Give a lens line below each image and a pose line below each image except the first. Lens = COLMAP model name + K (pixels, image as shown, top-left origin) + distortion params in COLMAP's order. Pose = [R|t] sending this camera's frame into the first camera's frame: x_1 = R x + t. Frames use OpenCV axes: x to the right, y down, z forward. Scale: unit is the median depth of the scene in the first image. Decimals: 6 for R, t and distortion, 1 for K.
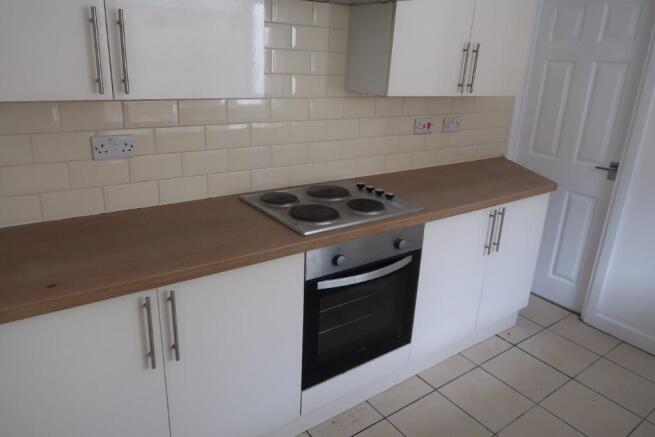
lens RADIAL K [[453.9, 0, 327.5], [0, 453.9, 218.5], [0, 0, 1]] dist [-0.021861, 0.005855]
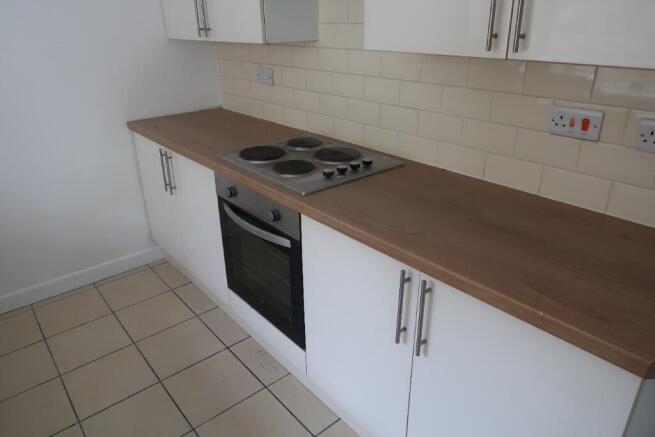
lens RADIAL K [[453.9, 0, 327.5], [0, 453.9, 218.5], [0, 0, 1]] dist [-0.021861, 0.005855]
pose [[0.071471, 0.365156, -0.928199, 0.835104], [-0.313032, 0.891775, 0.326723, -0.219751], [0.947050, 0.267204, 0.178041, 0.789406]]
